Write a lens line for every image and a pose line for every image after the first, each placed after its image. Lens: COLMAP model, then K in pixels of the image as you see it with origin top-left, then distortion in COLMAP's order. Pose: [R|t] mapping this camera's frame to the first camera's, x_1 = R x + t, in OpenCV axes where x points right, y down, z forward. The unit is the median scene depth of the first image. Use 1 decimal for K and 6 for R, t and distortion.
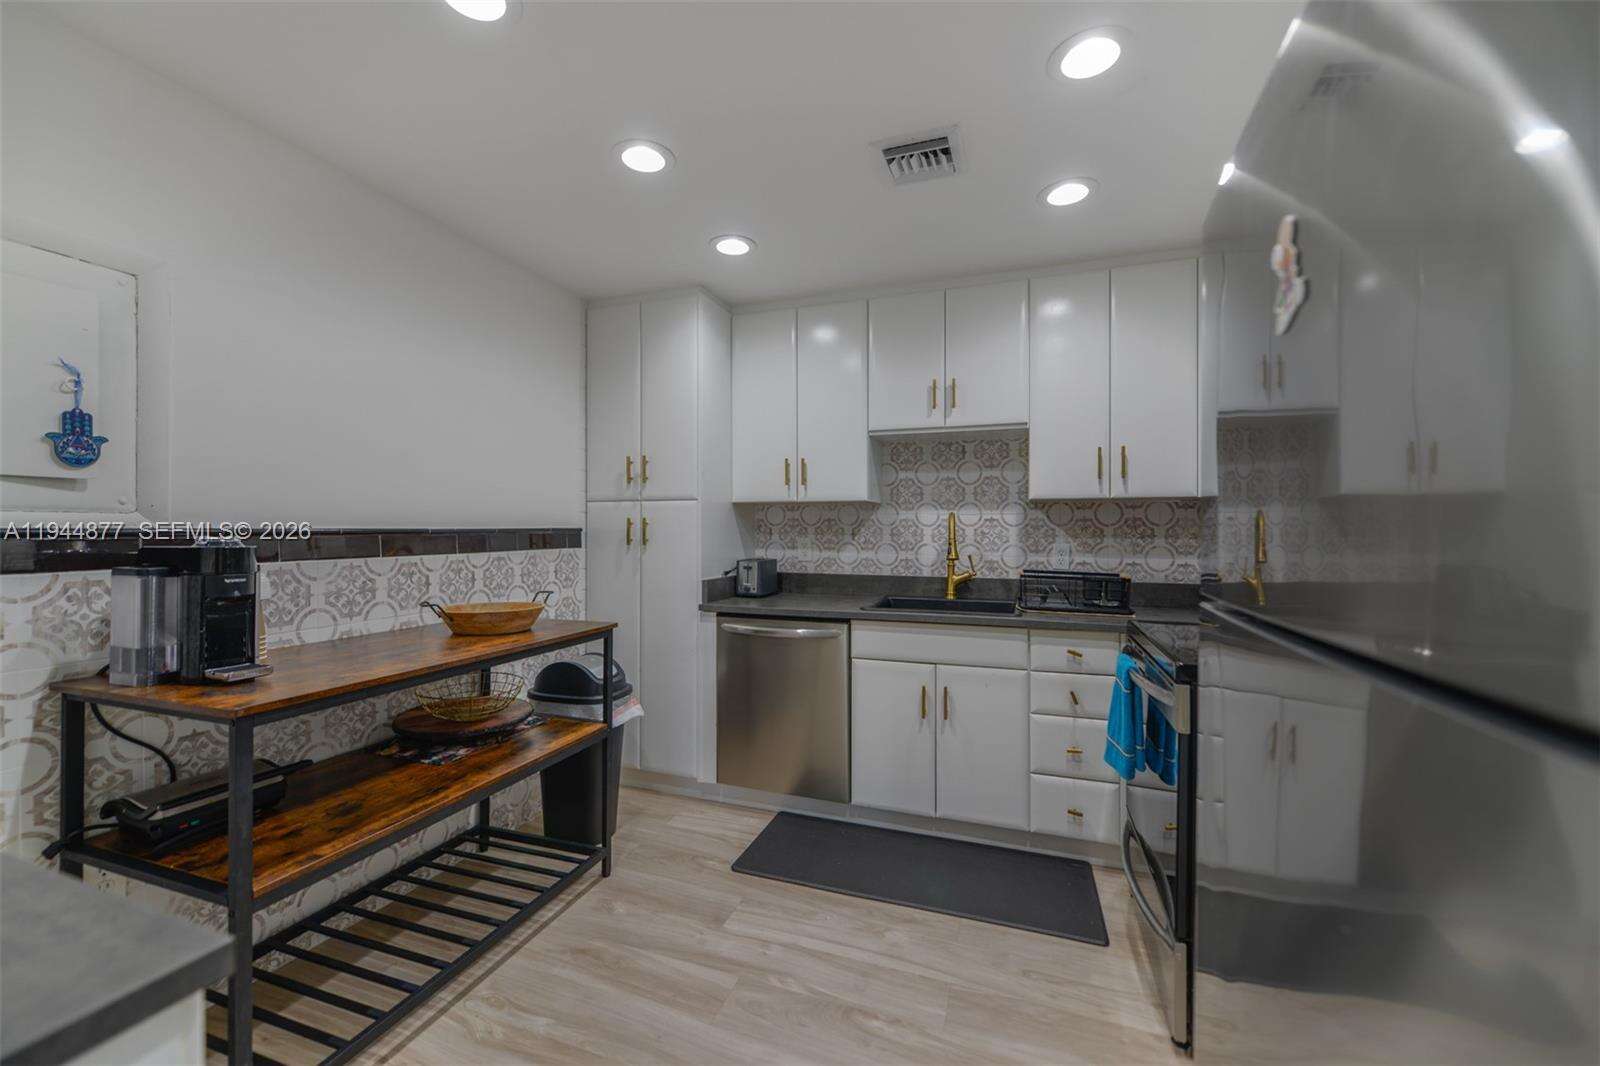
lens RADIAL K [[639.8, 0, 775.9], [0, 639.8, 523.0], [0, 0, 1]] dist [0.000902, -0.000499]
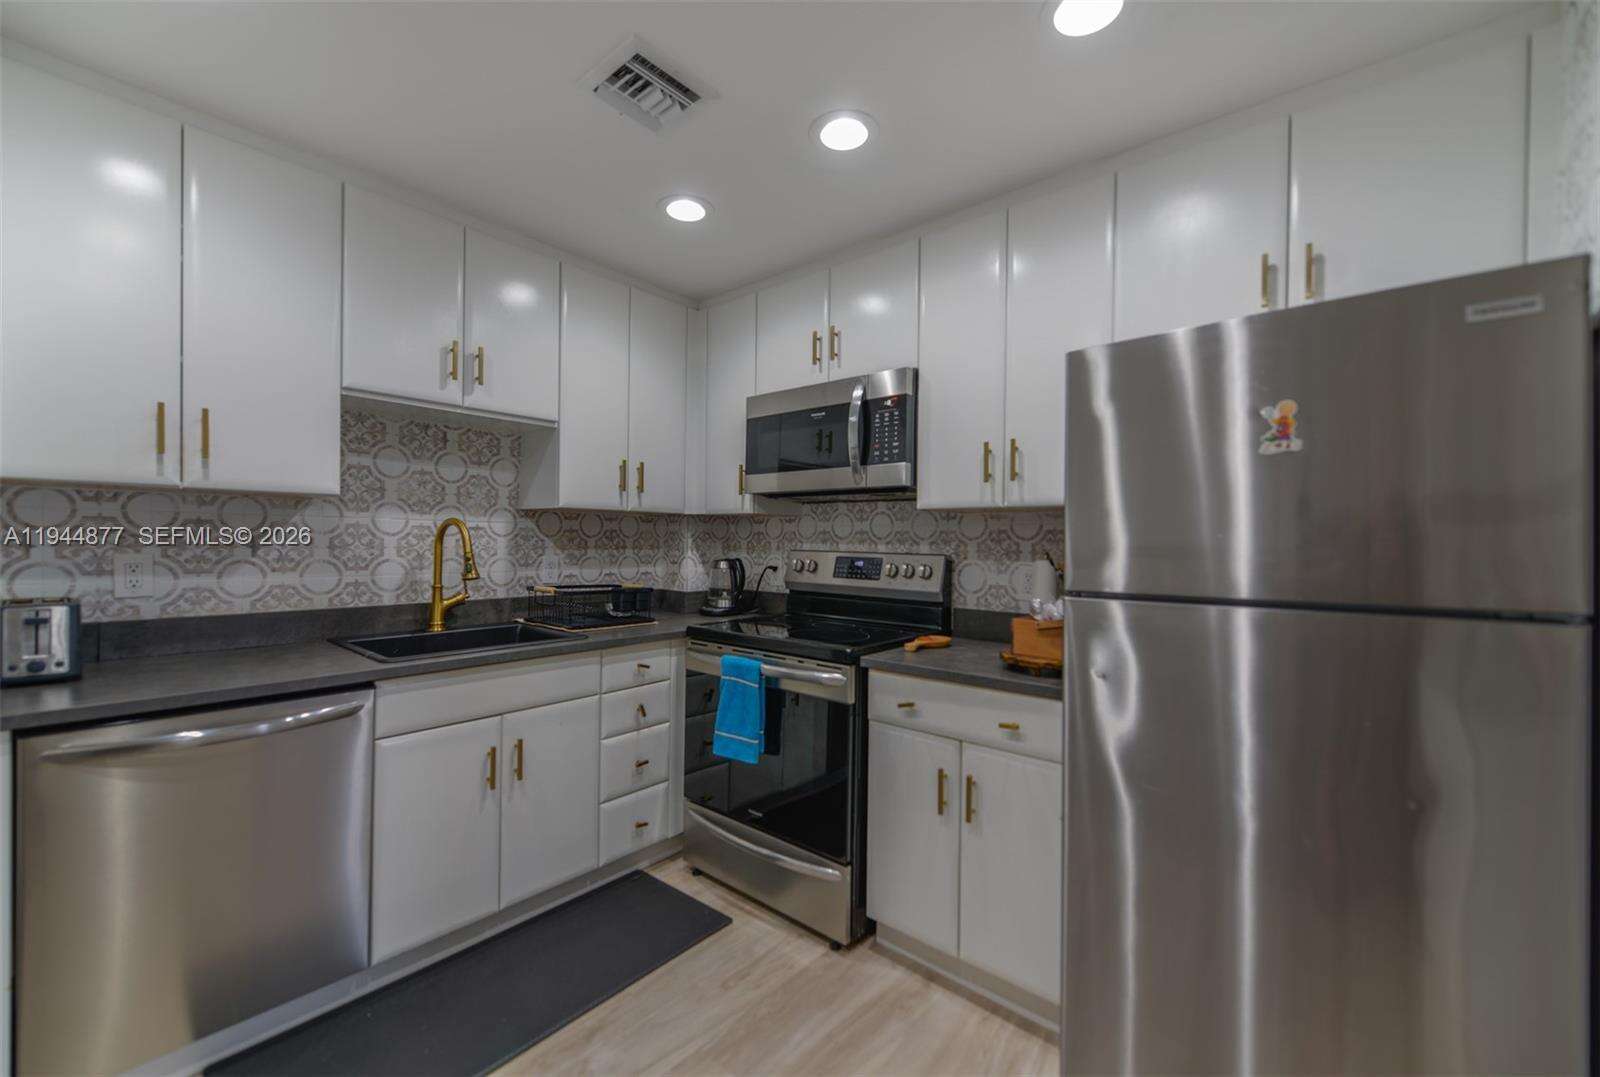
lens RADIAL K [[647.7, 0, 799.0], [0, 647.7, 544.5], [0, 0, 1]] dist [0.001572, -0.000102]
pose [[0.333489, -0.001619, 0.942753, -0.324502], [-0.018130, 0.999803, 0.008131, 0.001612], [-0.942580, -0.019804, 0.333394, 0.351550]]
